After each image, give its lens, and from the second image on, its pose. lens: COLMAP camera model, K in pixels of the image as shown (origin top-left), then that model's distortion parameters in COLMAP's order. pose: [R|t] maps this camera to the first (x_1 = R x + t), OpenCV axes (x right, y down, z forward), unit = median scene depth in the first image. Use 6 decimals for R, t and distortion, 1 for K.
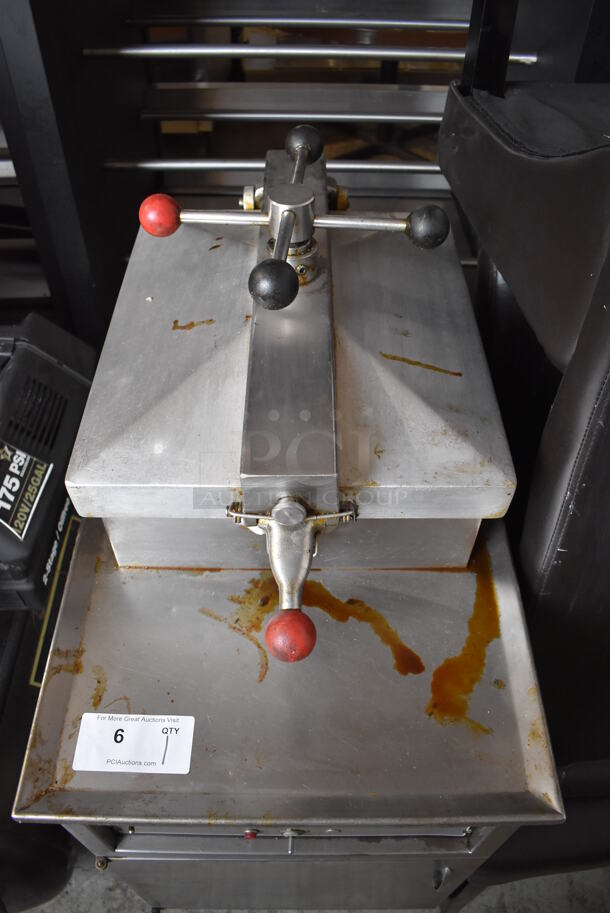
lens RADIAL K [[712.1, 0, 310.7], [0, 712.1, 450.4], [0, 0, 1]] dist [-0.103464, 0.019415]
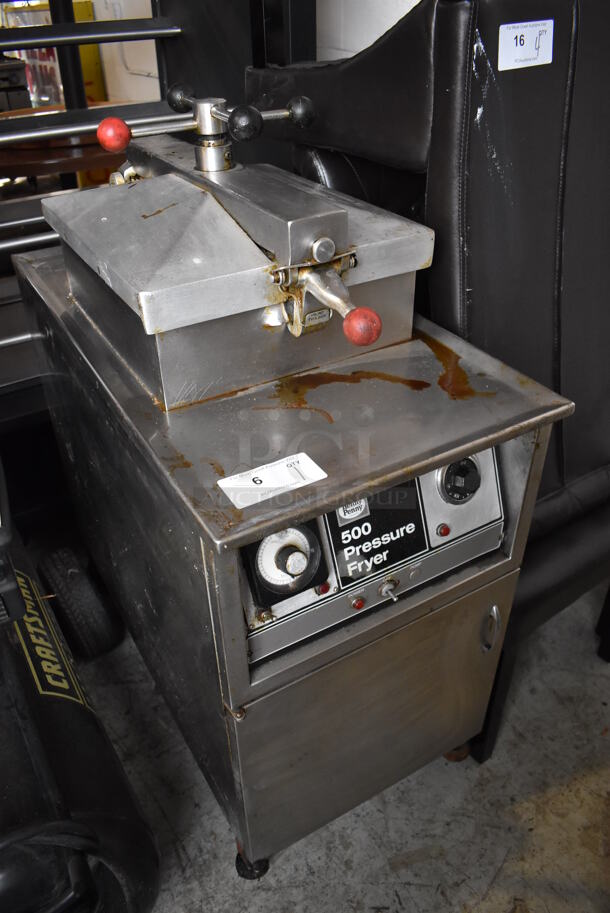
lens RADIAL K [[712.1, 0, 311.2], [0, 712.1, 449.8], [0, 0, 1]] dist [-0.103464, 0.019415]
pose [[0.858729, -0.306586, 0.410597, -0.575366], [0.396607, 0.905030, -0.153699, 0.502520], [-0.324481, 0.294832, 0.898769, -0.082194]]
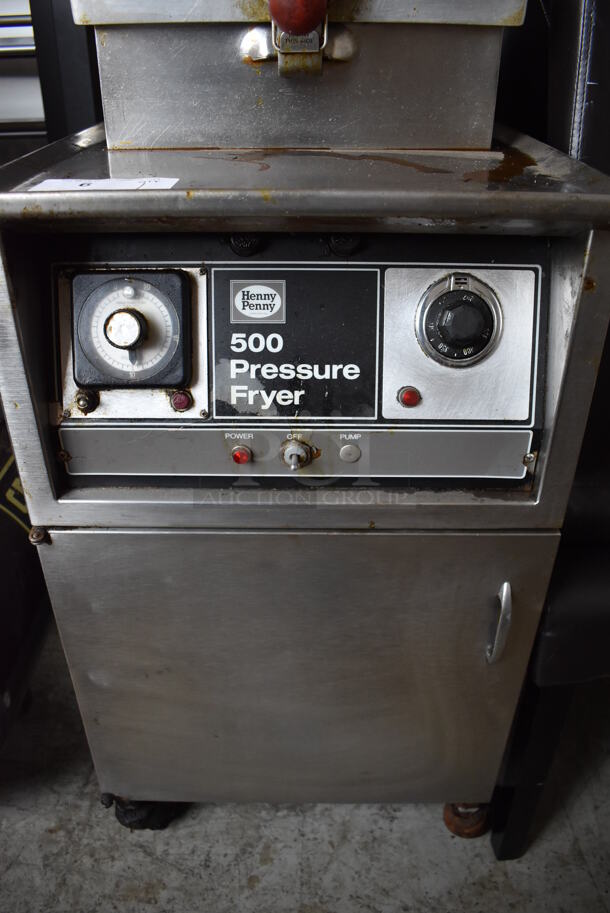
lens RADIAL K [[712.1, 0, 310.2], [0, 712.1, 454.3], [0, 0, 1]] dist [-0.103464, 0.019415]
pose [[0.999981, -0.002932, -0.005373, -0.007683], [0.001185, 0.953933, -0.300017, 0.829887], [0.006005, 0.300005, 0.953919, 0.277041]]
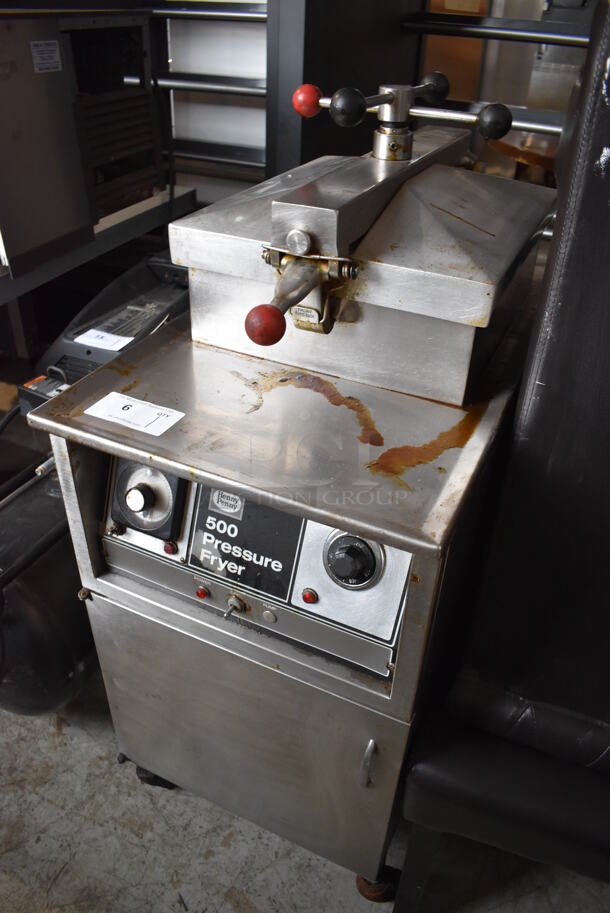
lens RADIAL K [[712.1, 0, 303.8], [0, 712.1, 450.9], [0, 0, 1]] dist [-0.103464, 0.019415]
pose [[0.900791, 0.257837, -0.349421, 0.413264], [-0.337464, 0.922049, -0.189589, 0.534995], [0.273300, 0.288698, 0.917584, -0.051853]]
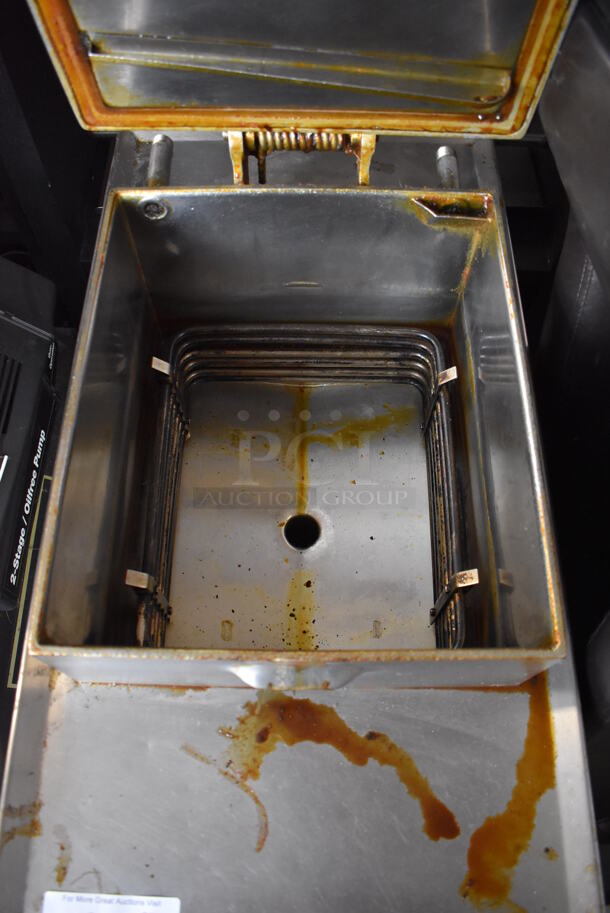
lens RADIAL K [[712.1, 0, 310.4], [0, 712.1, 449.9], [0, 0, 1]] dist [-0.103464, 0.019415]
pose [[0.999938, 0.006770, -0.008827, -0.007009], [-0.004228, 0.965228, 0.261374, -0.302369], [0.010289, -0.261321, 0.965197, 0.322534]]
